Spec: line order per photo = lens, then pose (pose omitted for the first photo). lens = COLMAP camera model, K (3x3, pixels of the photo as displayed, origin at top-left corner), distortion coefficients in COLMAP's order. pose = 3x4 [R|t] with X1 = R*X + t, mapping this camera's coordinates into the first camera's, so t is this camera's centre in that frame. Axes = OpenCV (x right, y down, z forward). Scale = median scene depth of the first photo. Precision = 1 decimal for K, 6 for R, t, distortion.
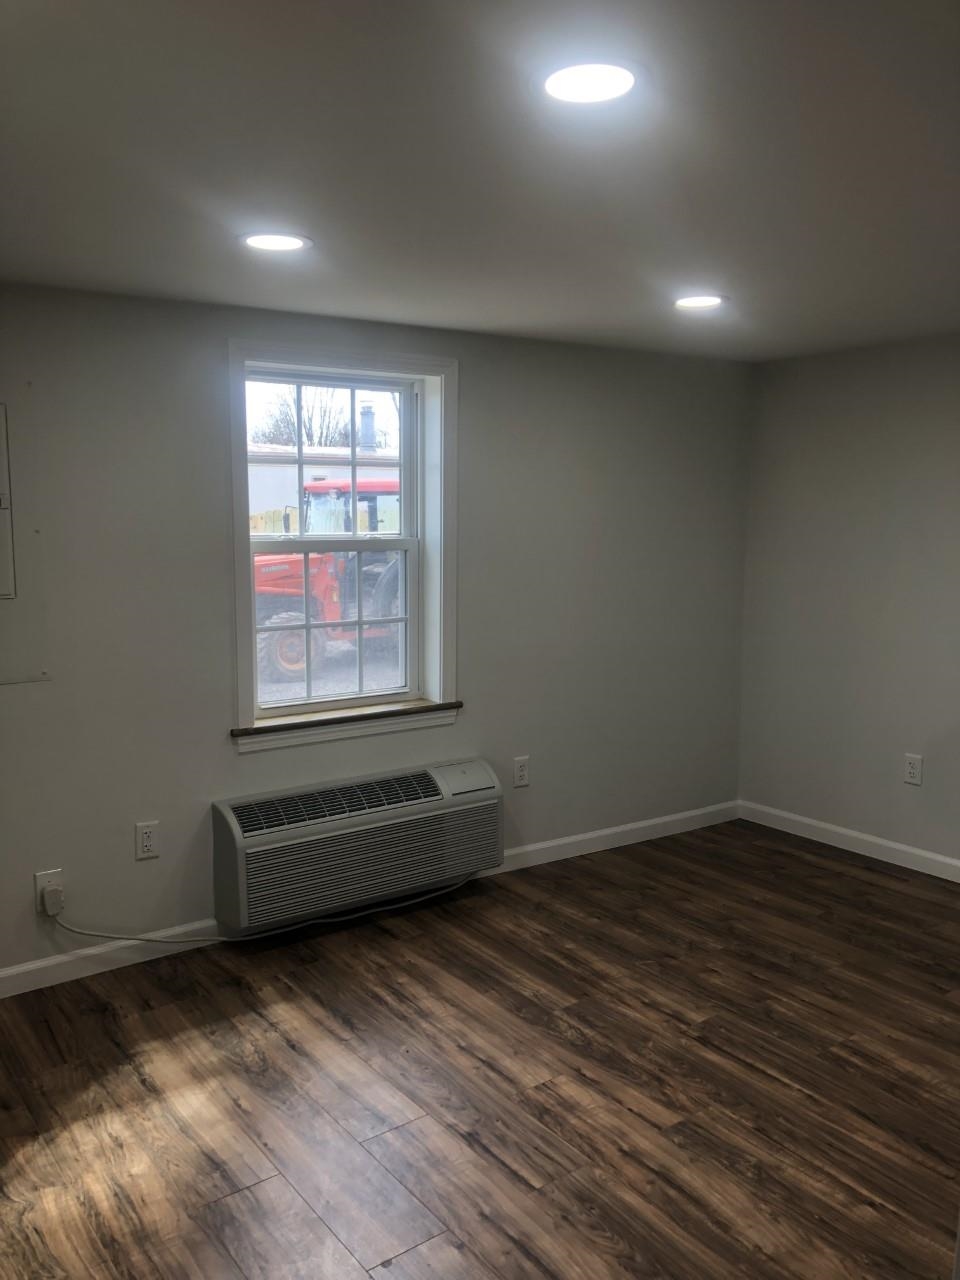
lens RADIAL K [[1043.4, 0, 474.5], [0, 1043.4, 644.9], [0, 0, 1]] dist [0.031301, -0.031353]
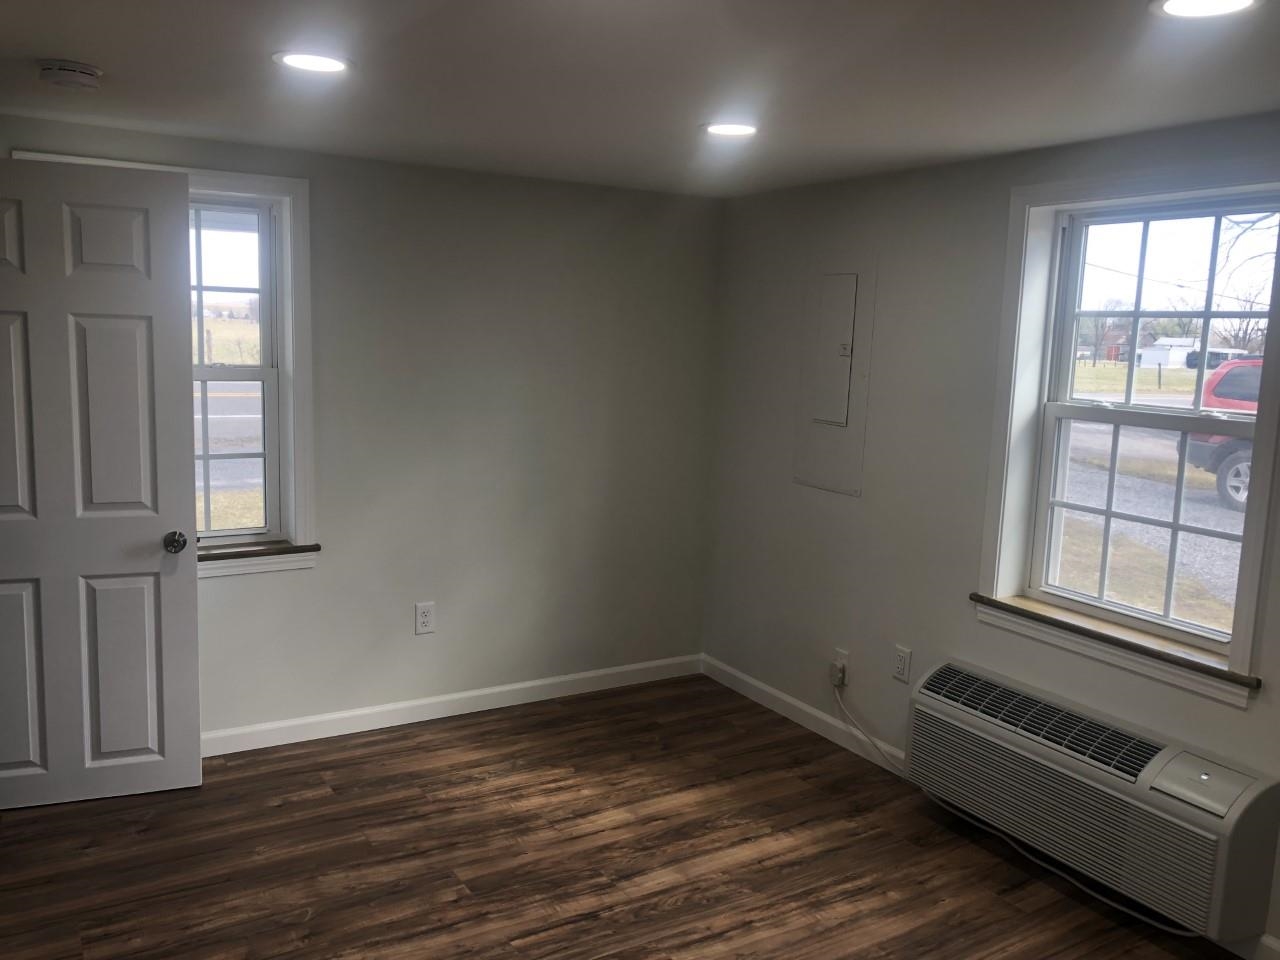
lens RADIAL K [[1043.4, 0, 629.3], [0, 1043.4, 471.4], [0, 0, 1]] dist [0.031301, -0.031353]
pose [[-0.066064, 0.143856, -0.987391, 0.725849], [-0.163227, 0.974665, 0.152923, -0.123947], [0.984374, 0.171272, -0.040909, 0.701077]]
